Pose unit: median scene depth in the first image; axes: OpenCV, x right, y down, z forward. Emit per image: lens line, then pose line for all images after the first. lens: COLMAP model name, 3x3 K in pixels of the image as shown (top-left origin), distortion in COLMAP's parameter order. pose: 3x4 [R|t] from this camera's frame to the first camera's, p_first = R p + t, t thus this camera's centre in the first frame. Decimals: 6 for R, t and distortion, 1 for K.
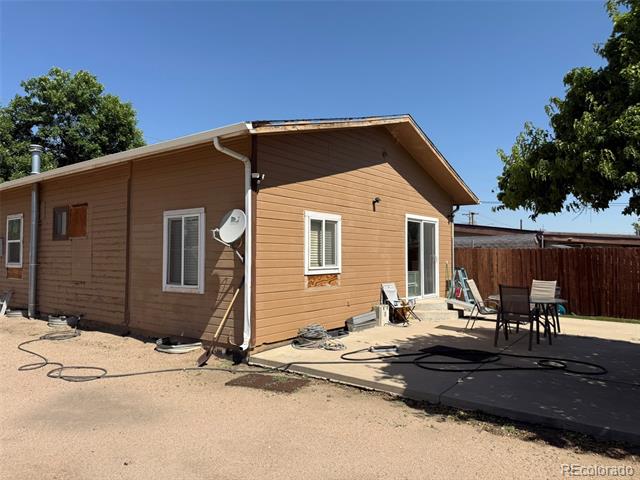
lens RADIAL K [[453.5, 0, 334.4], [0, 453.5, 234.3], [0, 0, 1]] dist [0.084450, -0.104392]
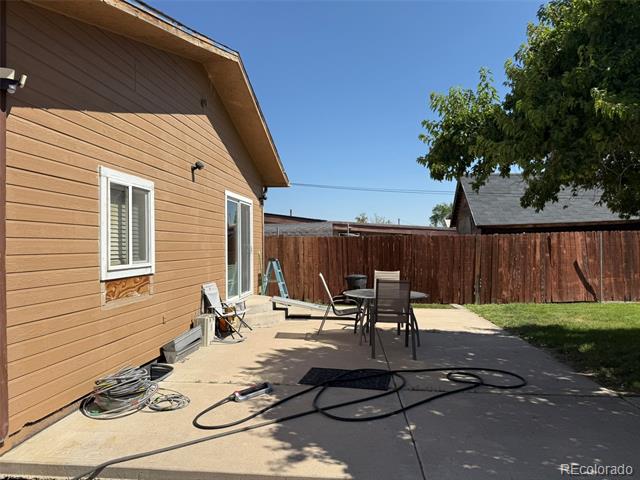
lens RADIAL K [[441.1, 0, 320.0], [0, 441.1, 240.0], [0, 0, 1]] dist [0.078407, -0.100112]
pose [[0.863009, -0.003446, 0.505177, -0.099784], [-0.014052, 0.999426, 0.030822, 0.016373], [-0.504993, -0.033698, 0.862465, 0.348731]]
